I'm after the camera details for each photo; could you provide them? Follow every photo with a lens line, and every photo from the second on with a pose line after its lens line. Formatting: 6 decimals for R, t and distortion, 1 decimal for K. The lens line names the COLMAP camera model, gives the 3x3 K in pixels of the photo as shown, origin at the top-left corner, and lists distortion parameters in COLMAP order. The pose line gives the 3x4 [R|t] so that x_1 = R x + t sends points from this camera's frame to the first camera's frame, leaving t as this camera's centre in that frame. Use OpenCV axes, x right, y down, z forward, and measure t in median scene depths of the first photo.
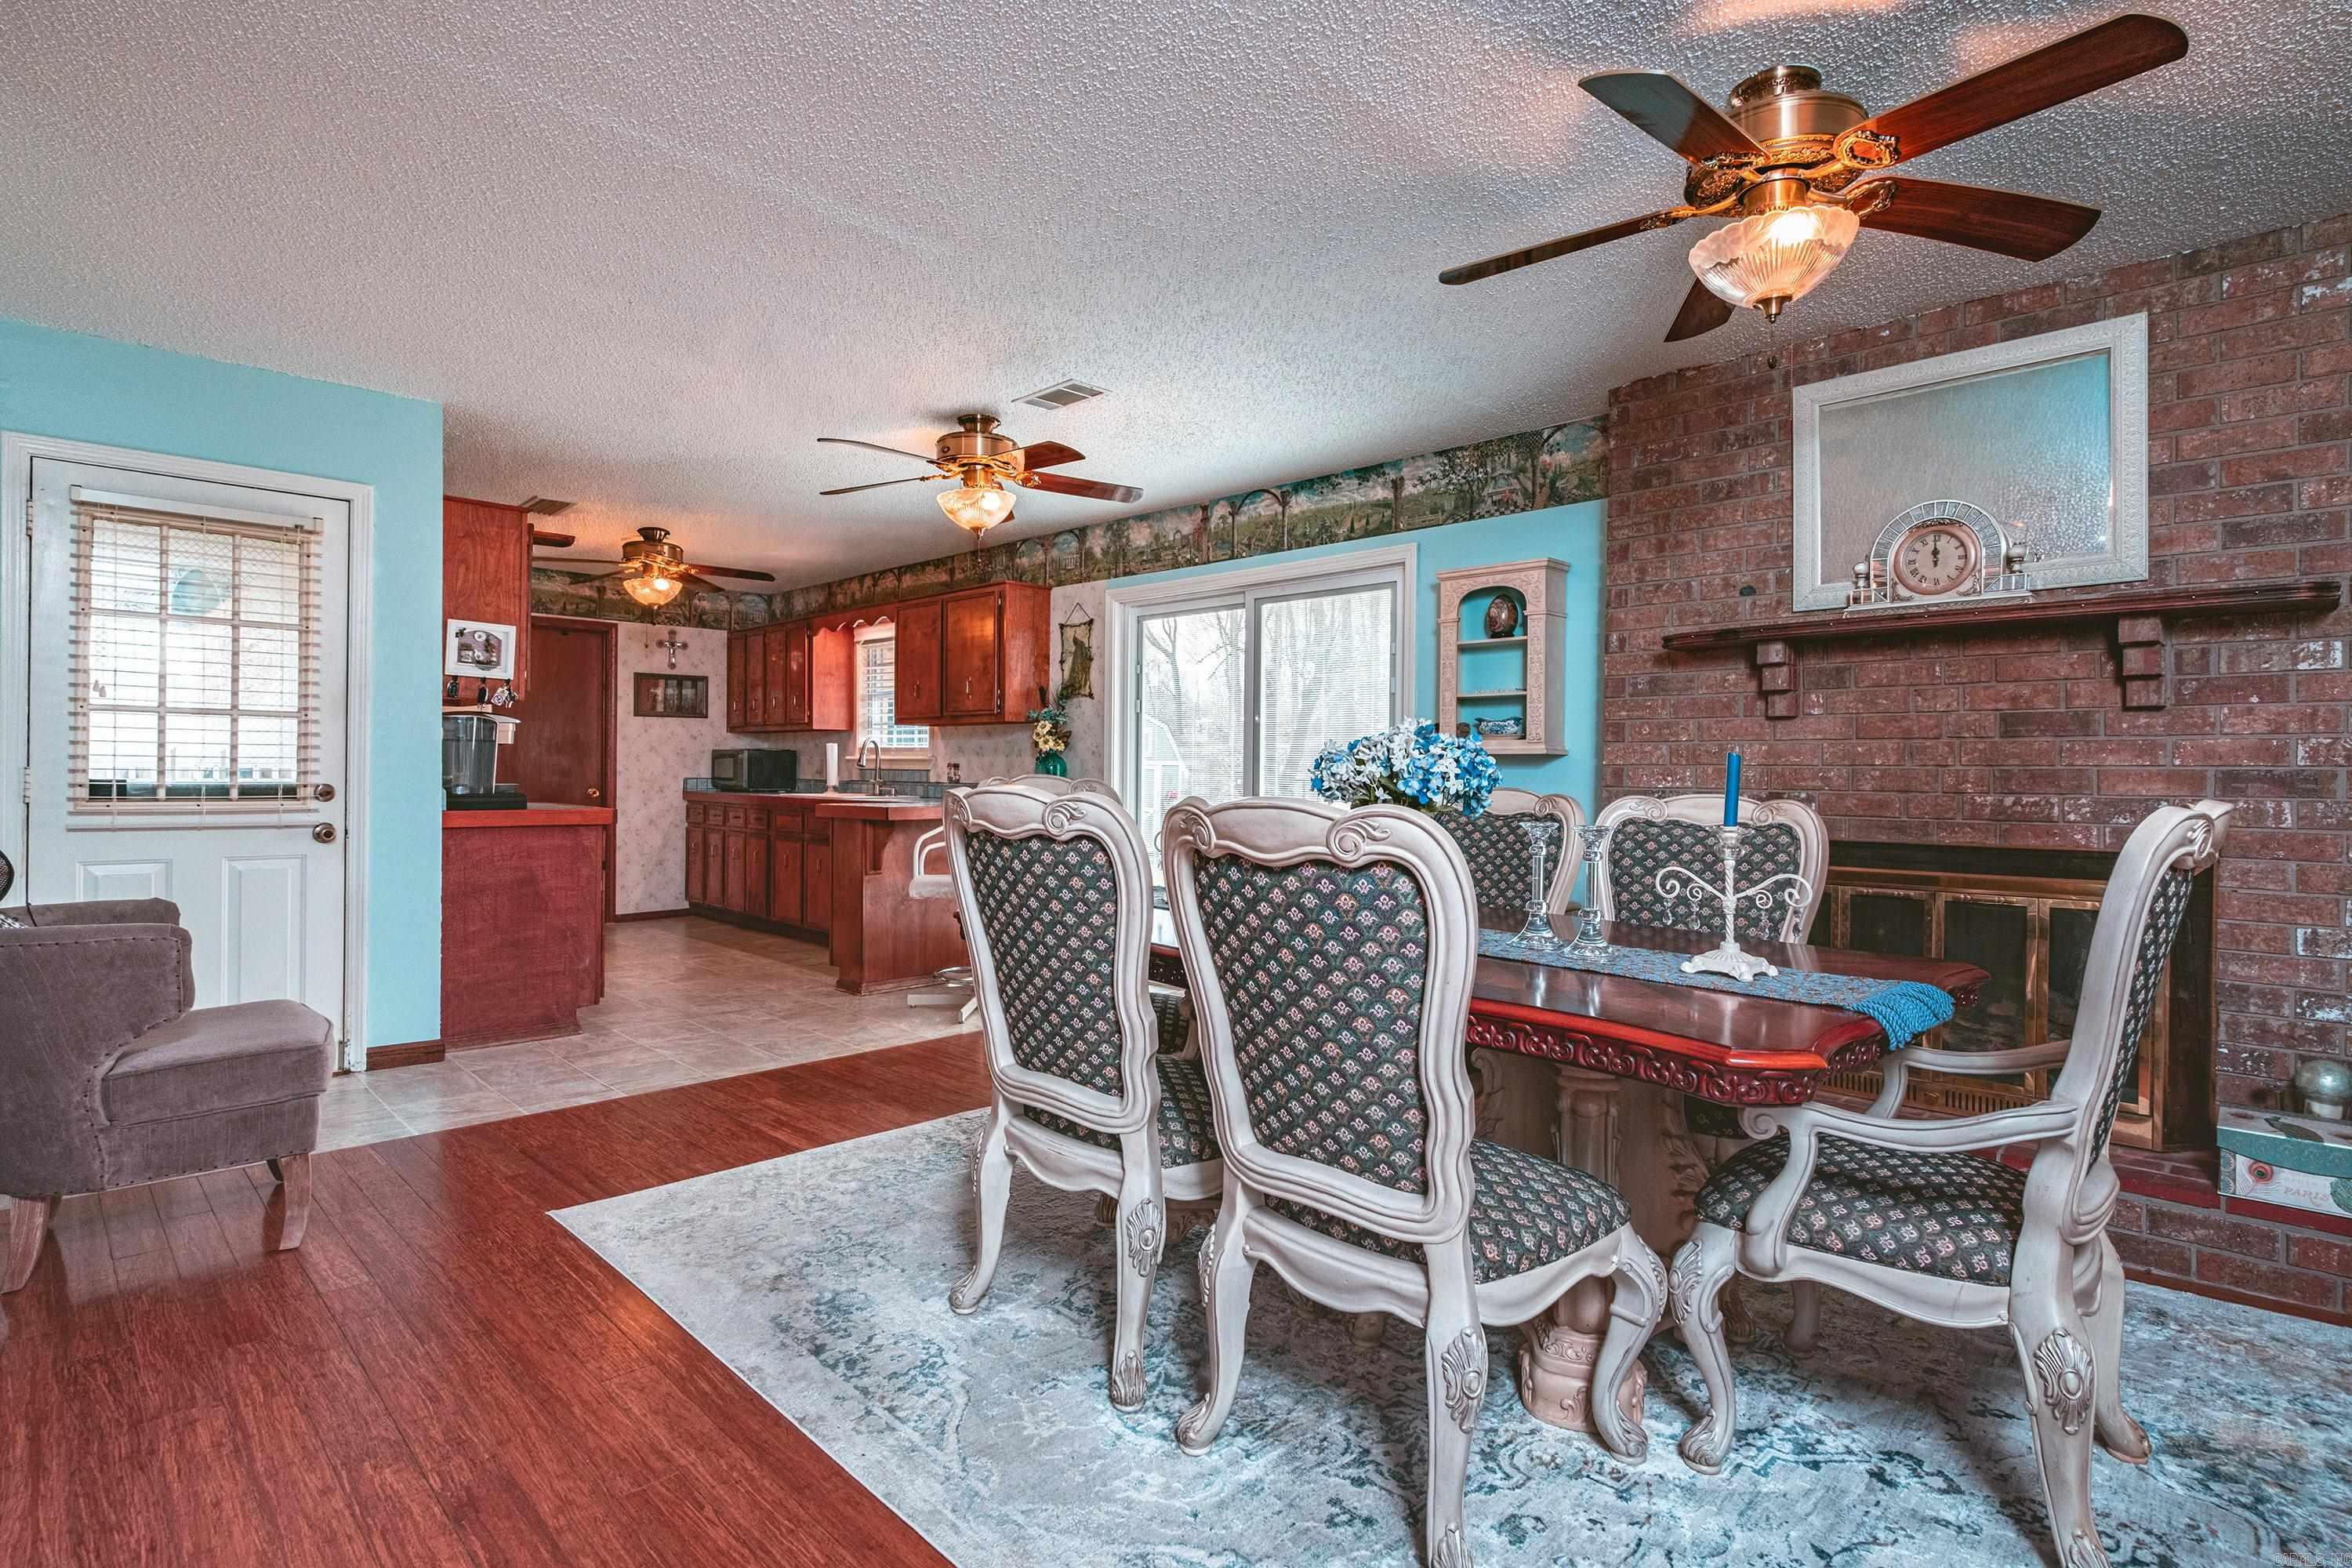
lens RADIAL K [[1155.0, 0, 1178.7], [0, 1155.0, 776.9], [0, 0, 1]] dist [0.000161, -0.000410]
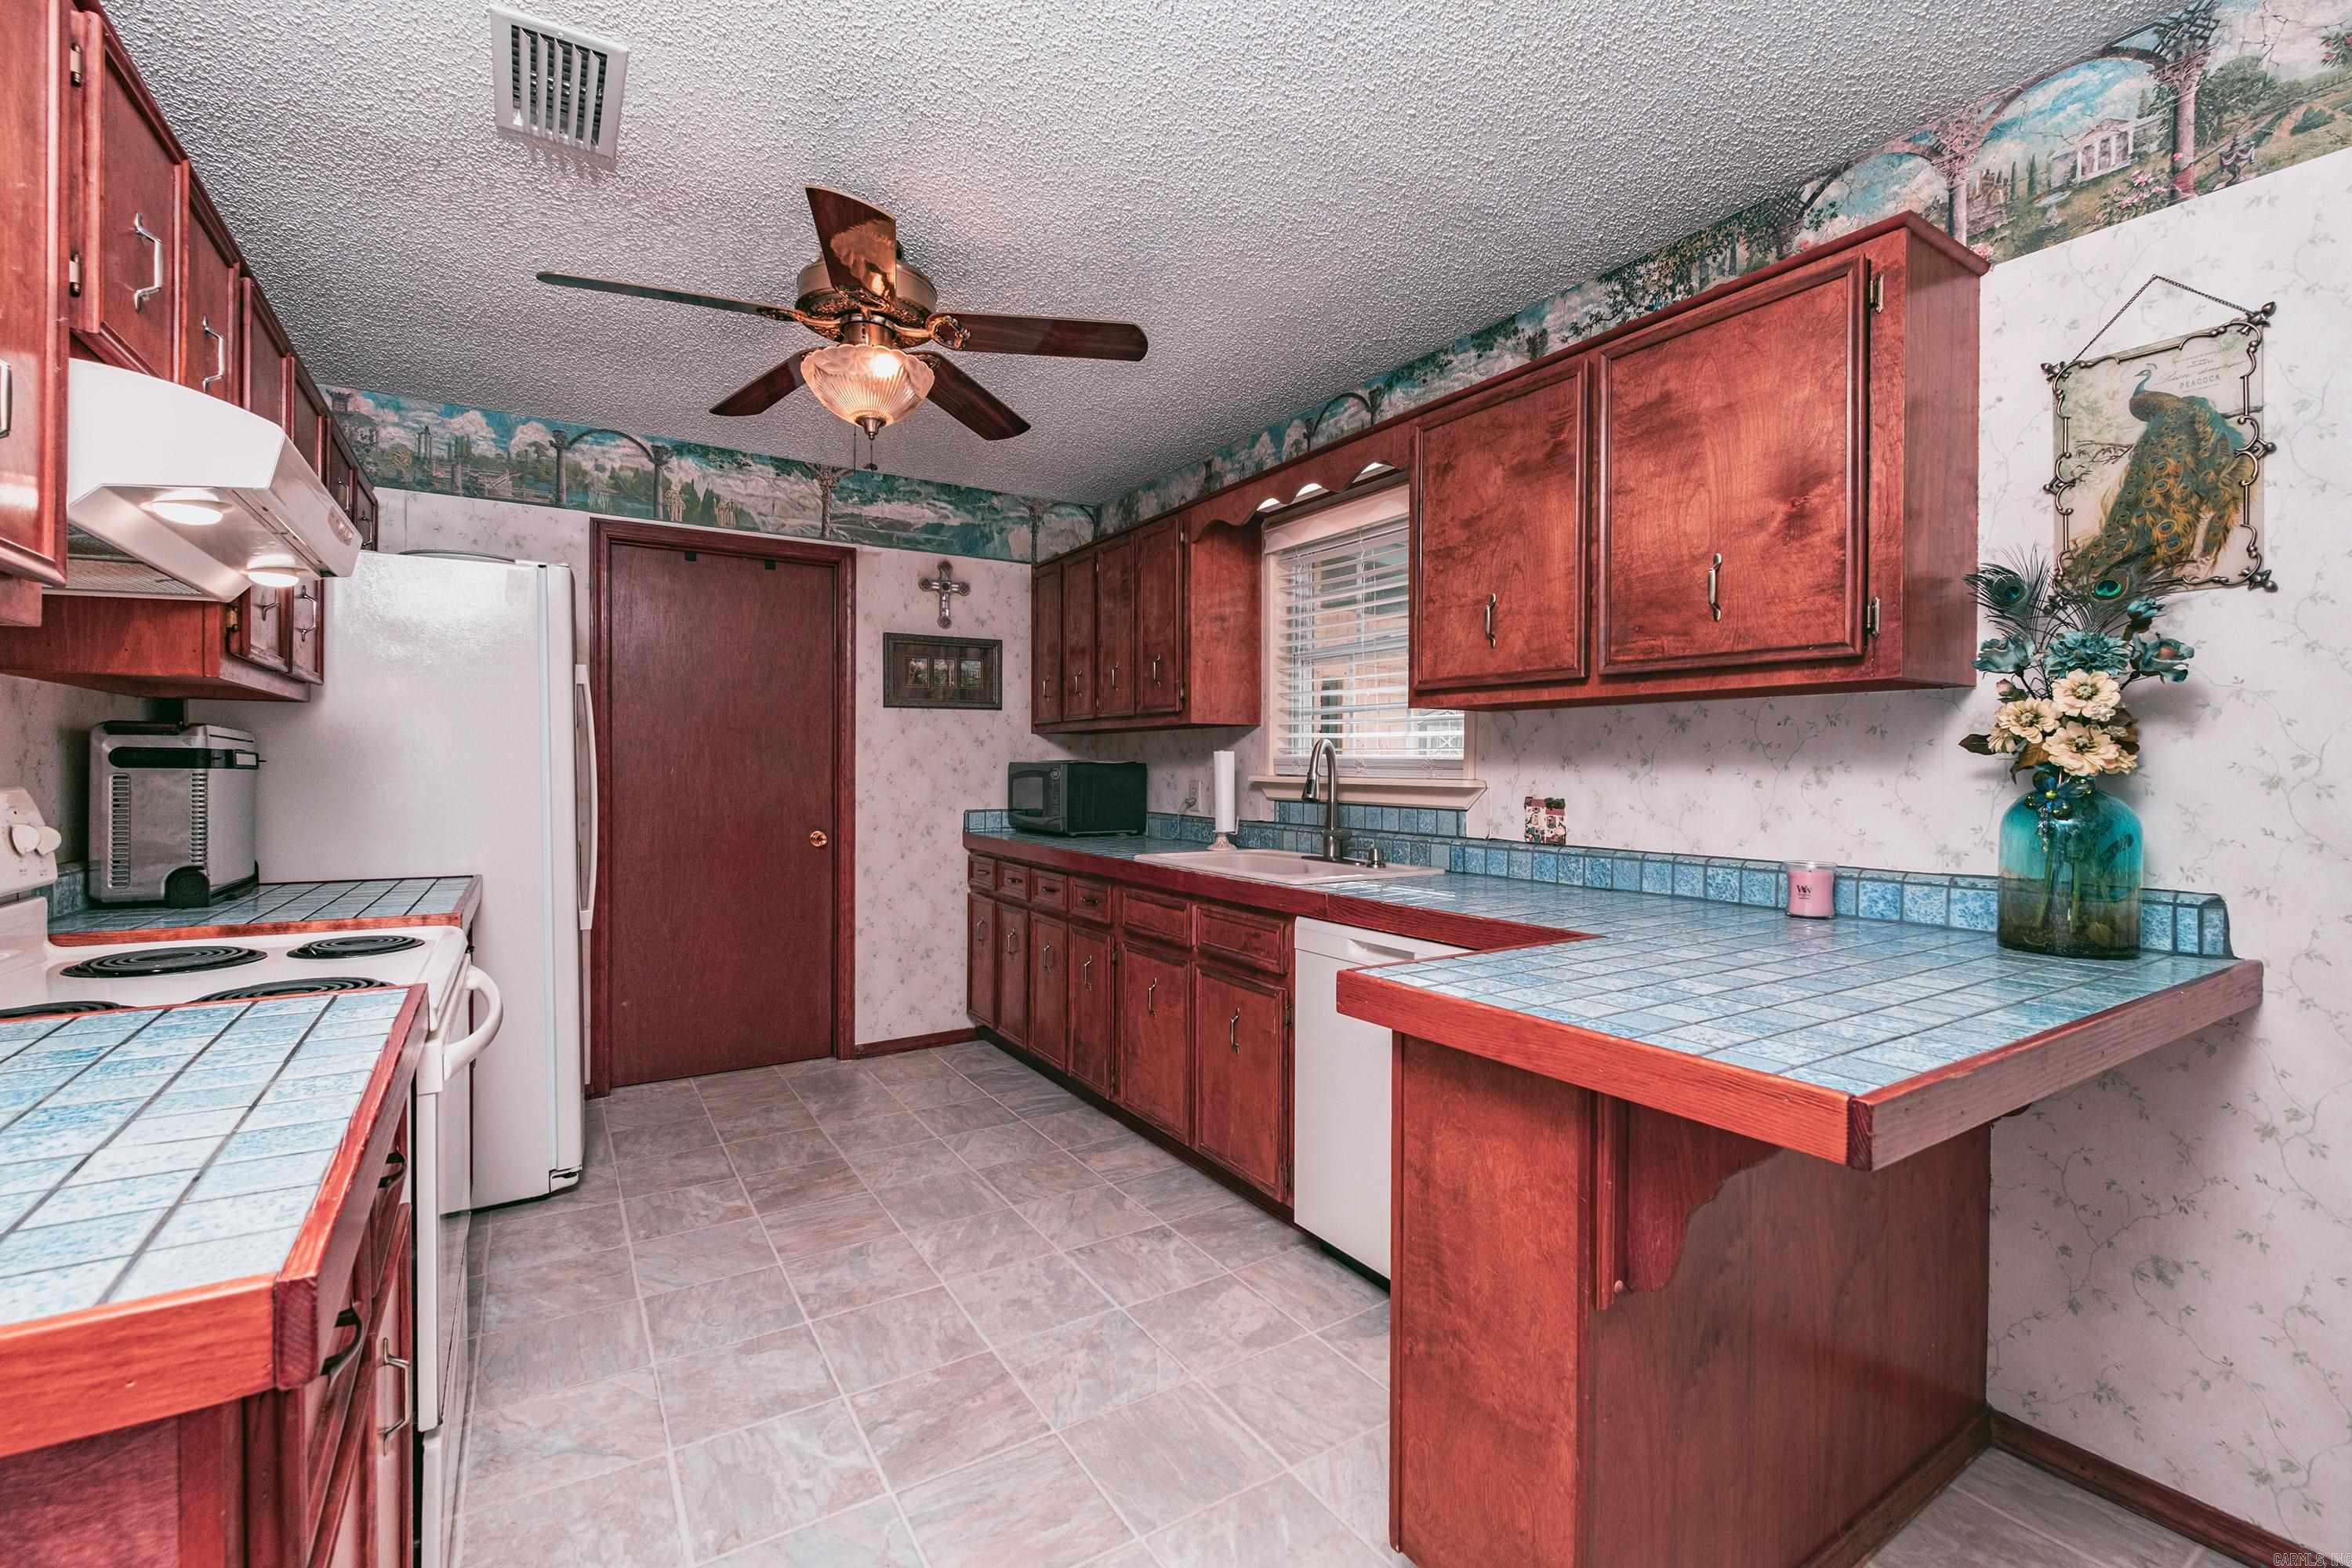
lens RADIAL K [[1002.9, 0, 1178.8], [0, 1002.9, 776.3], [0, 0, 1]] dist [0.007271, -0.001635]
pose [[0.975861, -0.002355, -0.218382, -0.213262], [0.002809, 0.999994, 0.001767, -0.017681], [0.218377, -0.002338, 0.975862, 0.533949]]
